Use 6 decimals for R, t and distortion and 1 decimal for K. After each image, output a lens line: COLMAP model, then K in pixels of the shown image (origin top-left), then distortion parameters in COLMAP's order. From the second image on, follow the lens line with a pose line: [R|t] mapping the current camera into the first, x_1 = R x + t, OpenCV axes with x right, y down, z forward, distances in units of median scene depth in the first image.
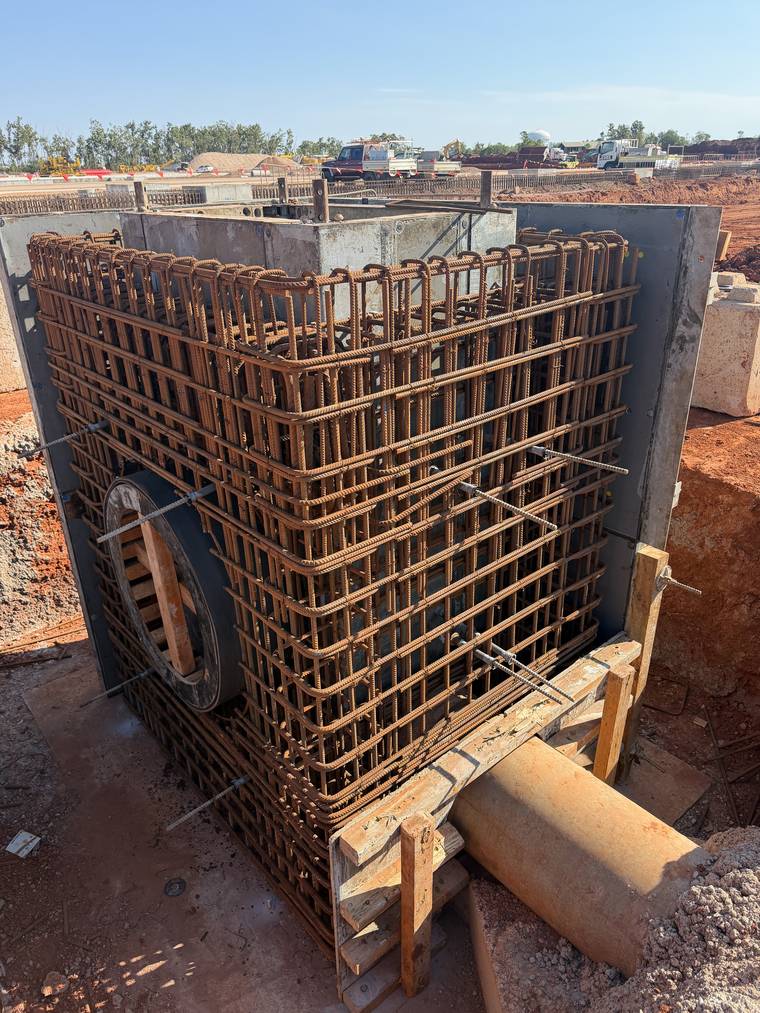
lens RADIAL K [[709.8, 0, 380.0], [0, 709.8, 506.5], [0, 0, 1]] dist [0.006242, 0.002750]
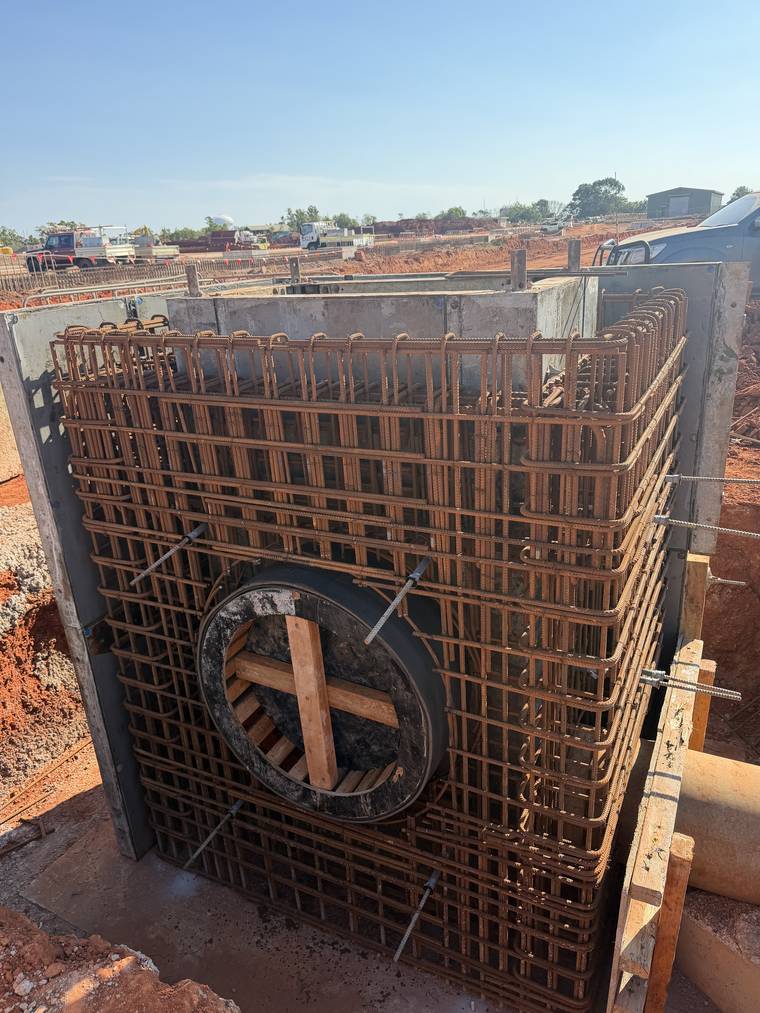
lens RADIAL K [[712.8, 0, 383.1], [0, 712.8, 513.4], [0, 0, 1]] dist [0.009184, -0.003213]
pose [[0.922261, -0.163529, 0.350274, -0.424788], [0.194753, 0.979275, -0.055595, -0.036747], [-0.333924, 0.119490, 0.934996, 0.078469]]
